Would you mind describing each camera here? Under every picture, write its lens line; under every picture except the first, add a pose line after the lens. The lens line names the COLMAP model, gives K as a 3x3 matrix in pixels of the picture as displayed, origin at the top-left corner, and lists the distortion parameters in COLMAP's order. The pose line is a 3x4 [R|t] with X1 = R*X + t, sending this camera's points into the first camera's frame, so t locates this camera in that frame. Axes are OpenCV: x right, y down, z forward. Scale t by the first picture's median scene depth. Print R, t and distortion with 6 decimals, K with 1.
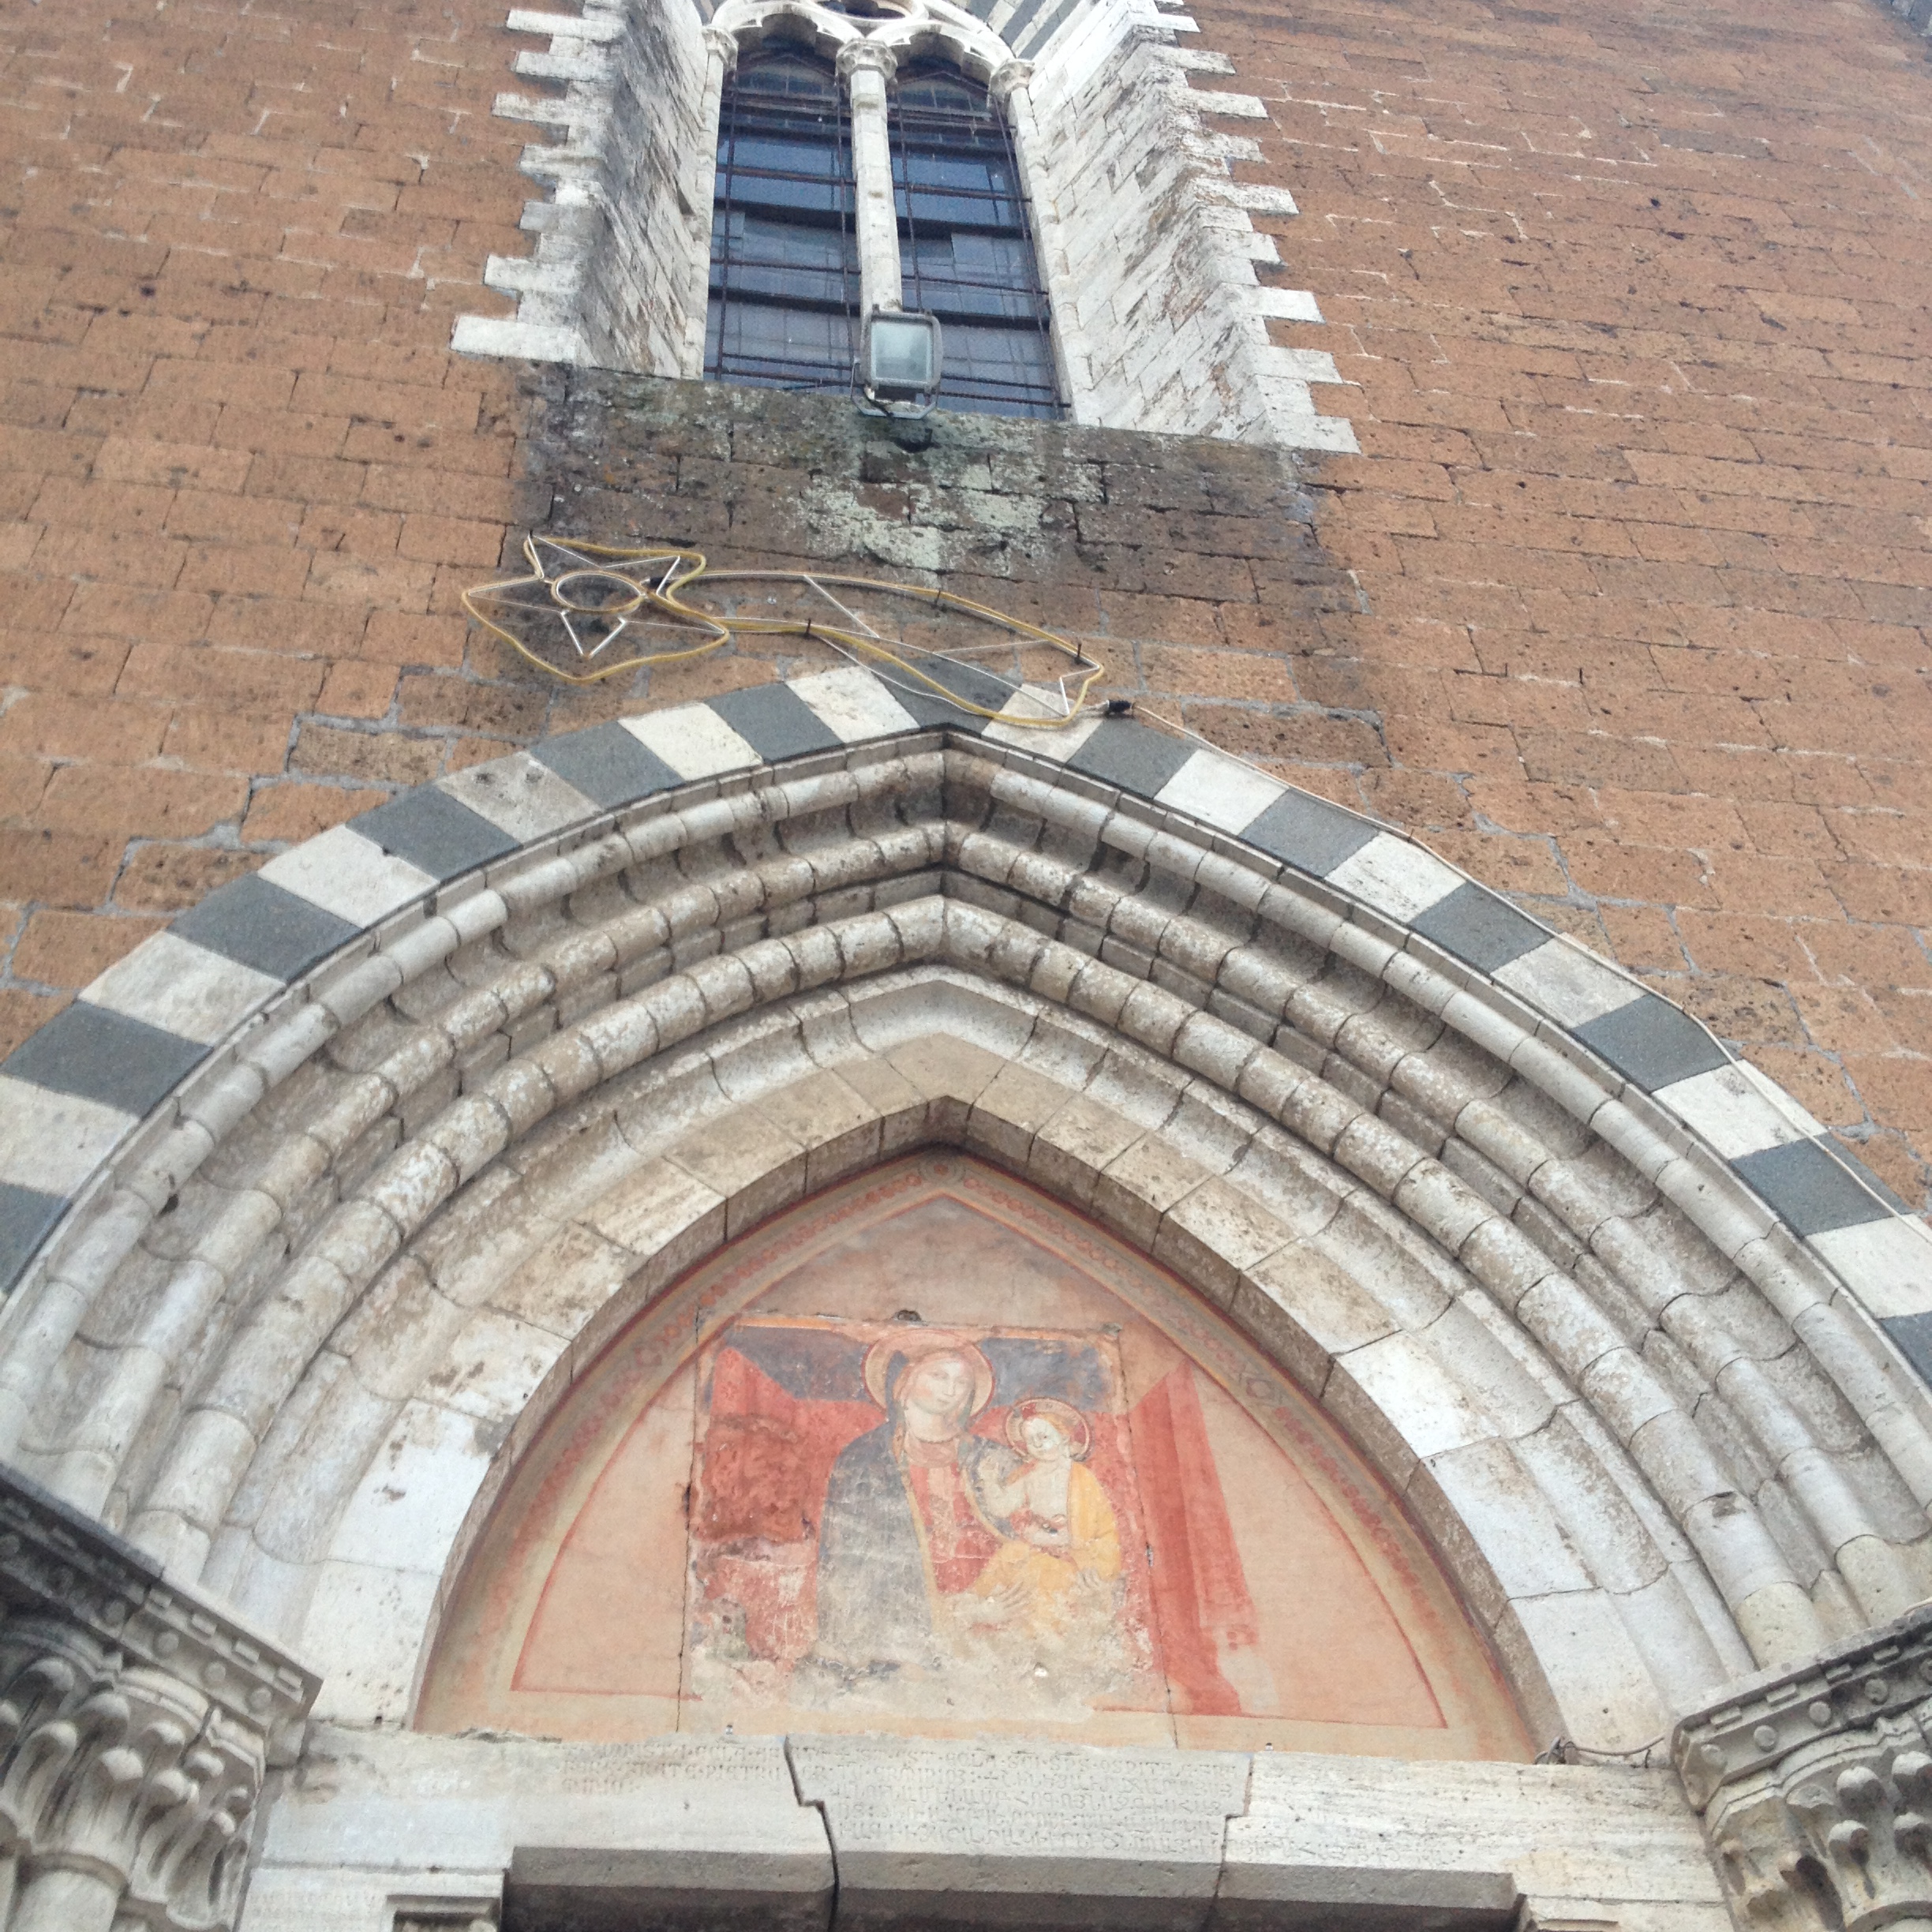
lens RADIAL K [[2491.7, 0, 966.0], [0, 2491.7, 966.0], [0, 0, 1]] dist [0.140792, -0.001754]
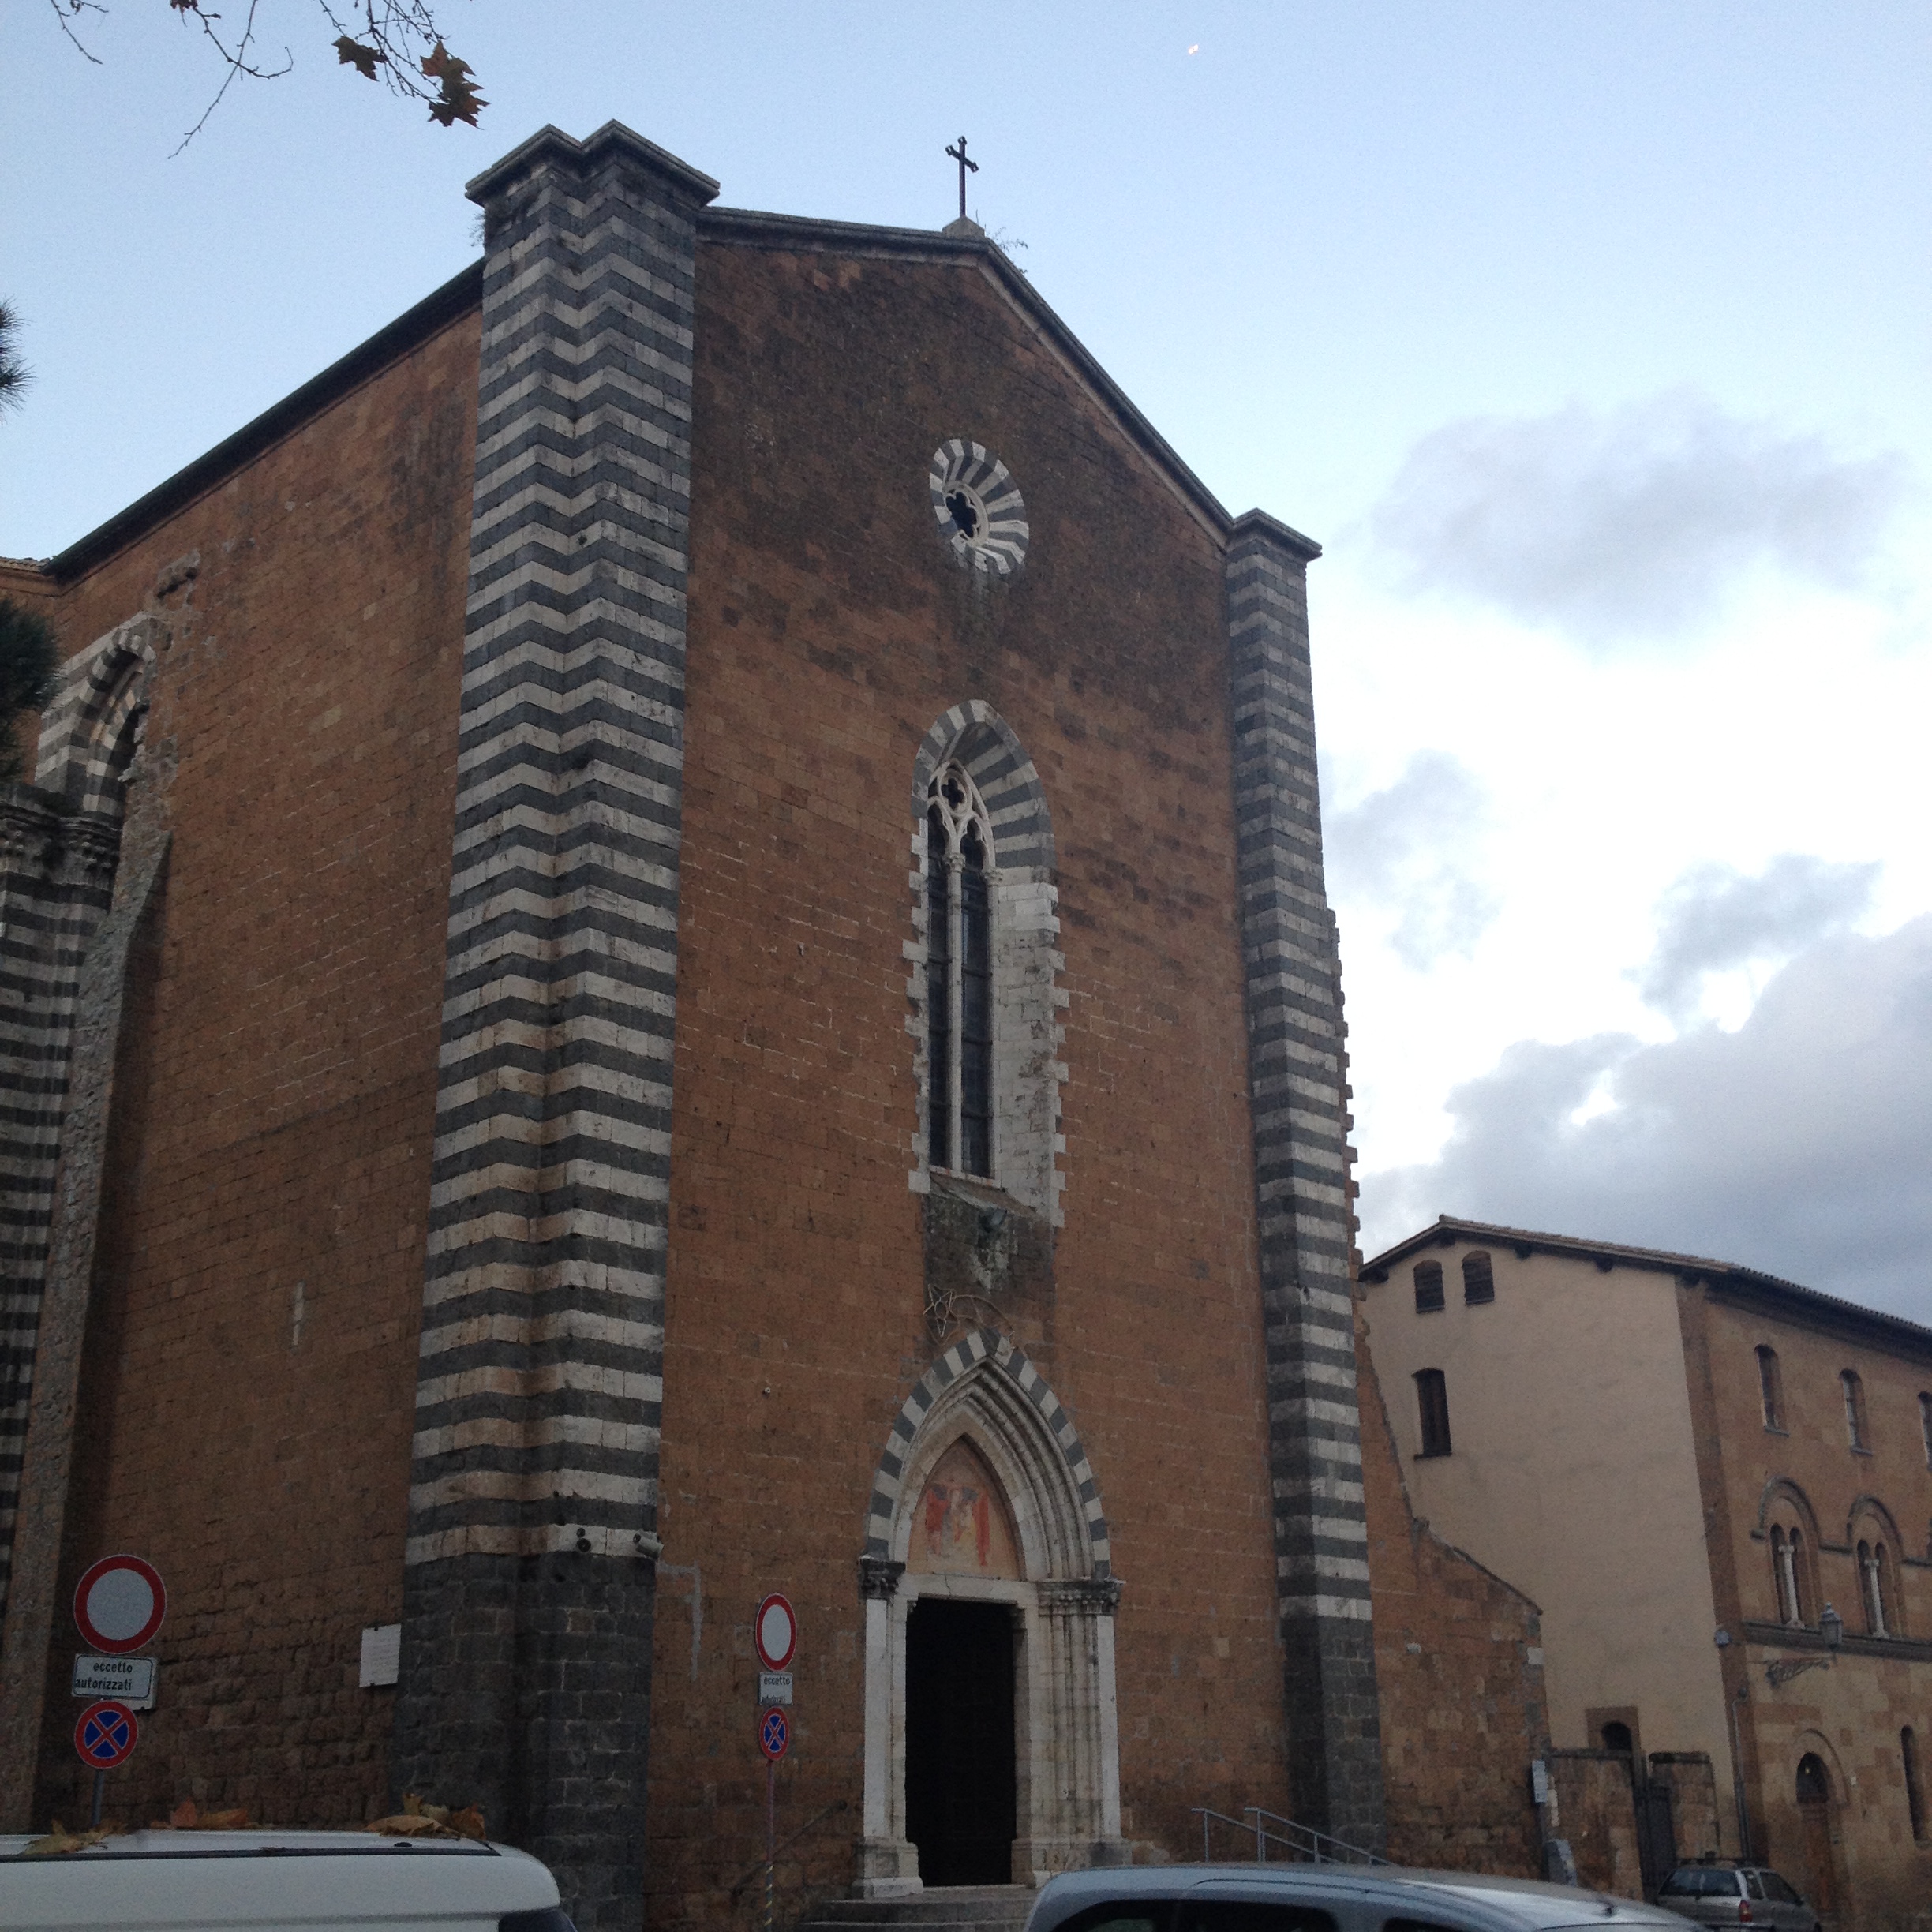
lens RADIAL K [[2491.7, 0, 966.0], [0, 2491.7, 966.0], [0, 0, 1]] dist [0.140792, -0.001754]
pose [[0.801017, 0.250982, 0.543489, -3.178691], [-0.497756, 0.783610, 0.371746, -2.728619], [-0.332582, -0.568299, 0.752612, -2.468350]]
